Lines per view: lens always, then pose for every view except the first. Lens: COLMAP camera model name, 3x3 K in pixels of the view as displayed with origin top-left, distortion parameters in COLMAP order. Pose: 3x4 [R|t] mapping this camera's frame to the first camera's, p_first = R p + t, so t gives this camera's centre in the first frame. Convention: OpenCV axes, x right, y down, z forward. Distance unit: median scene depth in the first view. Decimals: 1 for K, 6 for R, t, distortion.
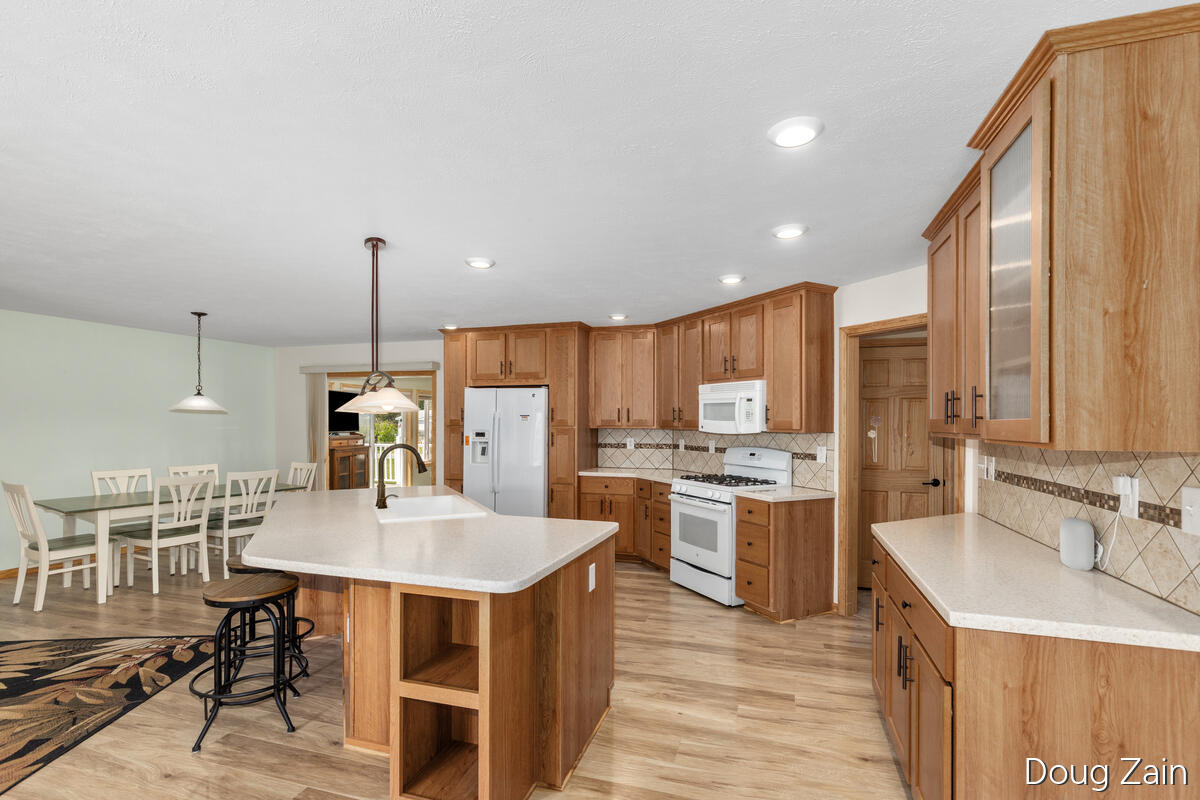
lens RADIAL K [[549.9, 0, 598.8], [0, 549.9, 426.0], [0, 0, 1]] dist [-0.001600, 0.001816]
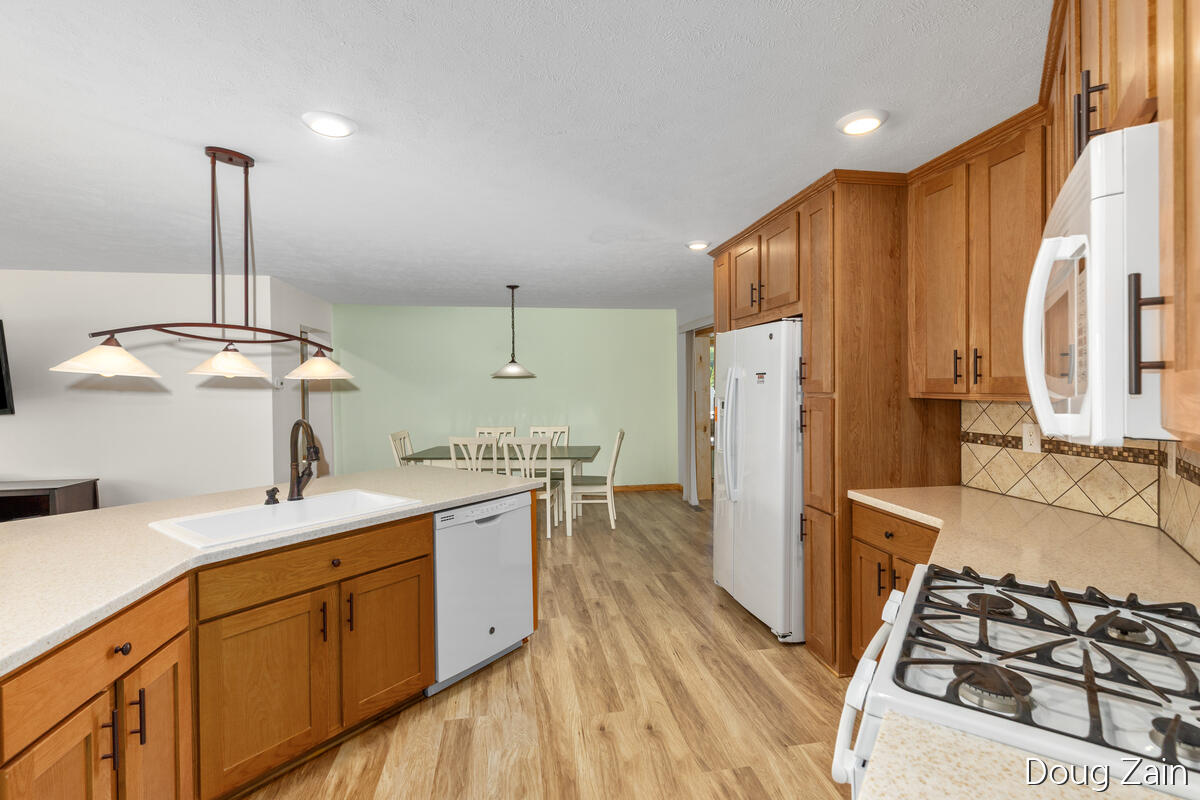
lens RADIAL K [[549.9, 0, 593.7], [0, 549.9, 382.9], [0, 0, 1]] dist [-0.001600, 0.001816]
pose [[0.460207, -0.010061, -0.887755, 0.340993], [0.002676, 0.999947, -0.009946, -0.005614], [0.887808, 0.002202, 0.460209, 0.706243]]
